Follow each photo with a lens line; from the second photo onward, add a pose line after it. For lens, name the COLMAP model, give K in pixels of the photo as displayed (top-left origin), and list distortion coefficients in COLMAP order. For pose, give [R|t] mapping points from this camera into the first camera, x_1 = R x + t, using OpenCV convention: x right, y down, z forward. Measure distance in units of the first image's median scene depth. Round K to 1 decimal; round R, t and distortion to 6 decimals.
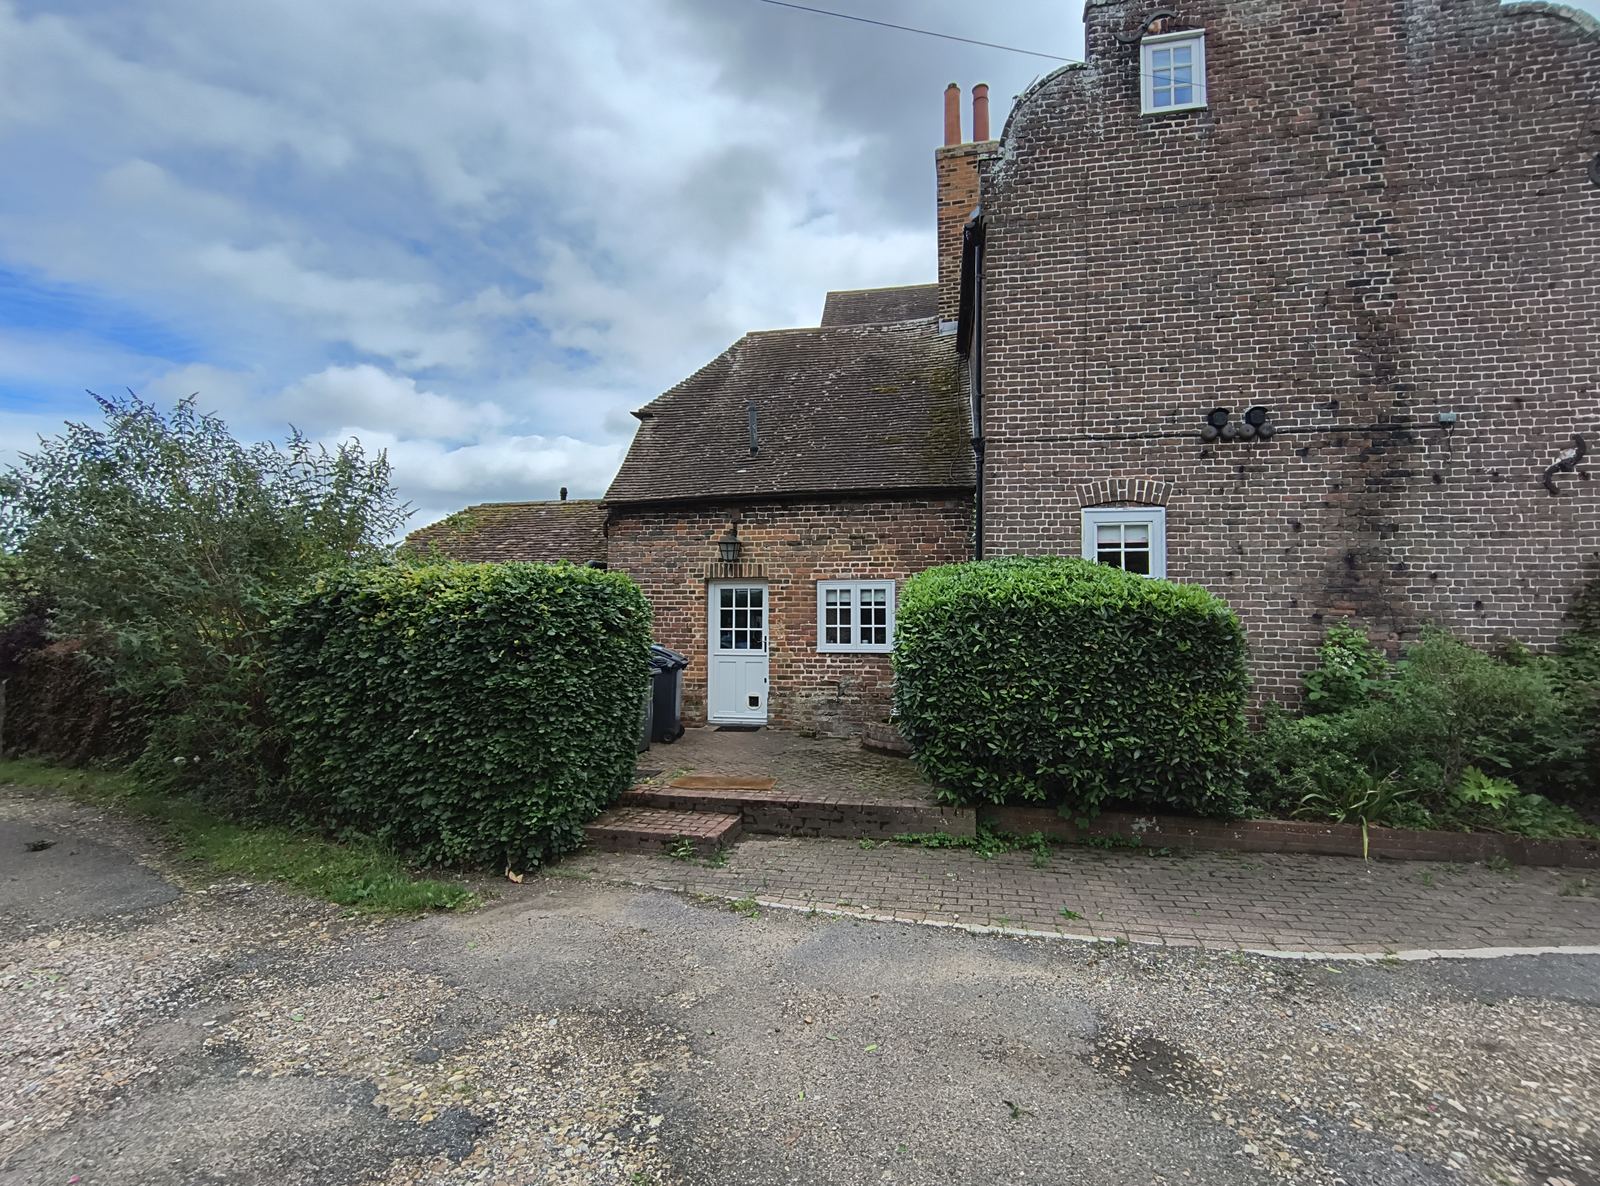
lens RADIAL K [[732.1, 0, 806.3], [0, 732.1, 586.7], [0, 0, 1]] dist [0.001738, -0.001025]
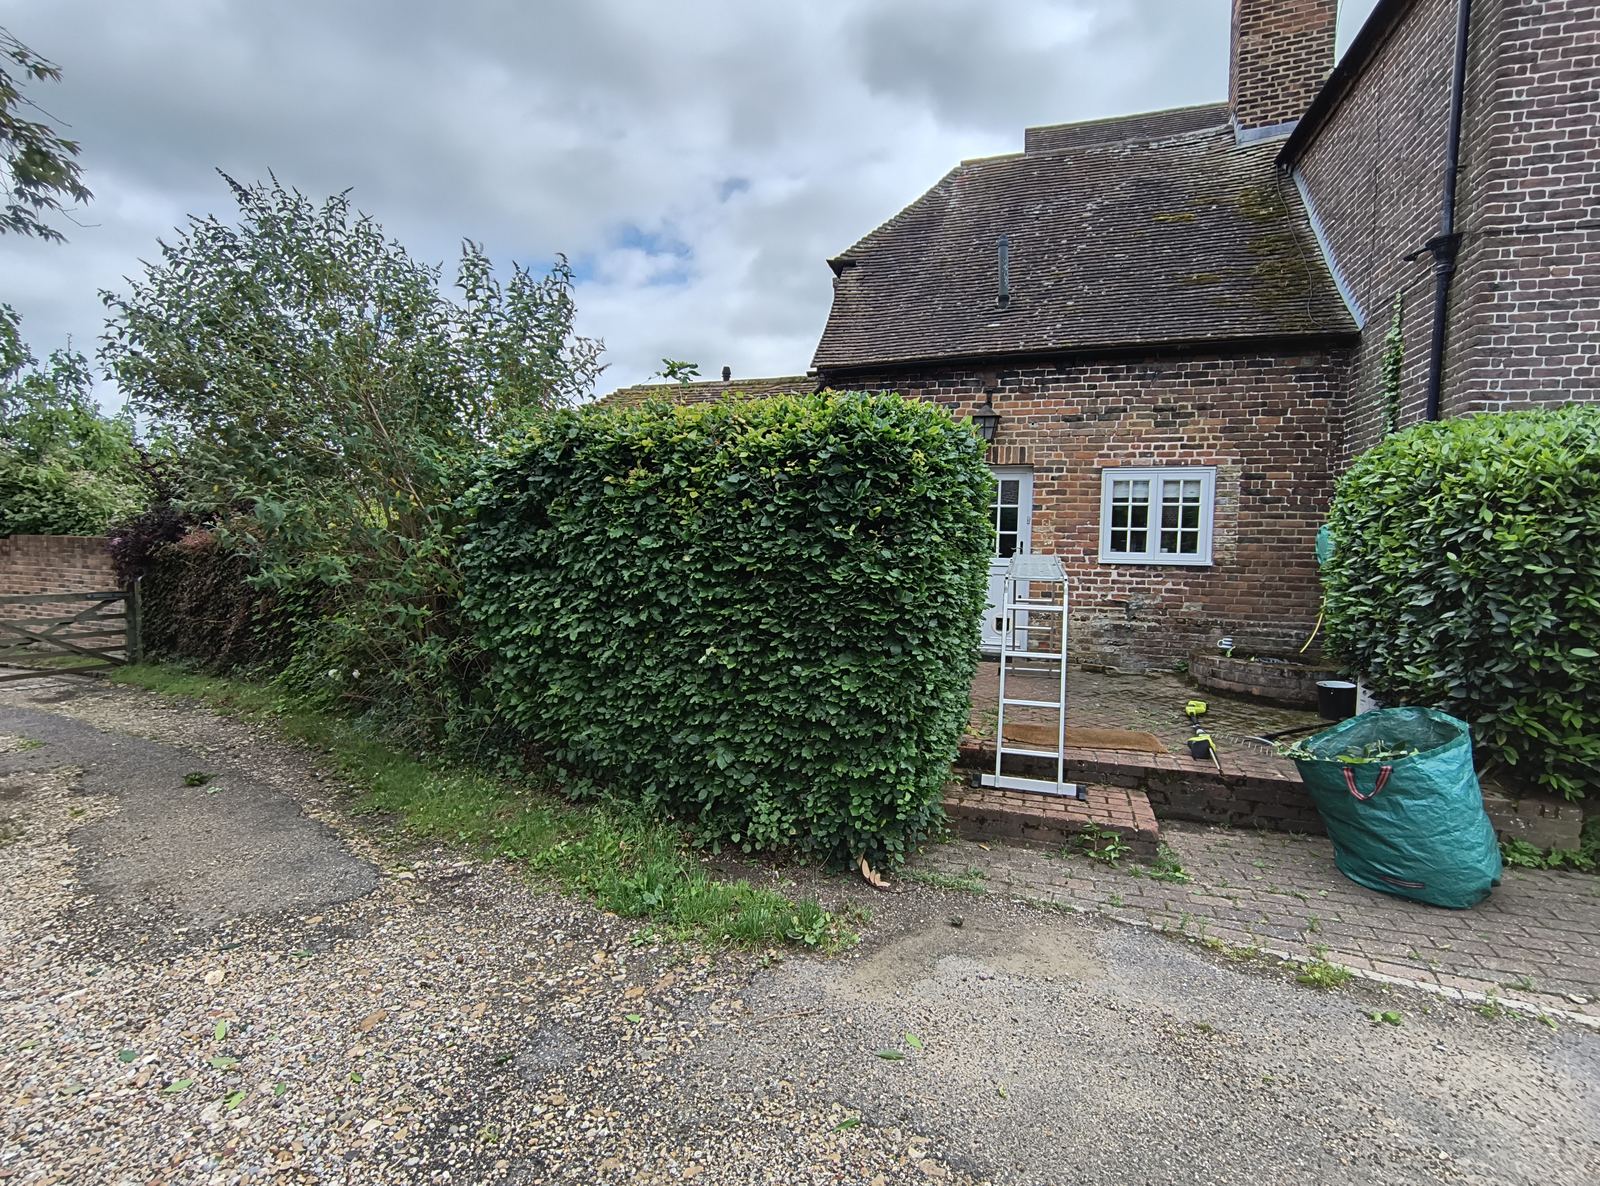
lens RADIAL K [[732.1, 0, 804.2], [0, 732.1, 587.0], [0, 0, 1]] dist [0.001738, -0.001025]
pose [[0.994912, 0.024084, -0.097830, -0.282711], [-0.014221, 0.994857, 0.100287, 0.055473], [0.099743, -0.098385, 0.990137, 0.277072]]
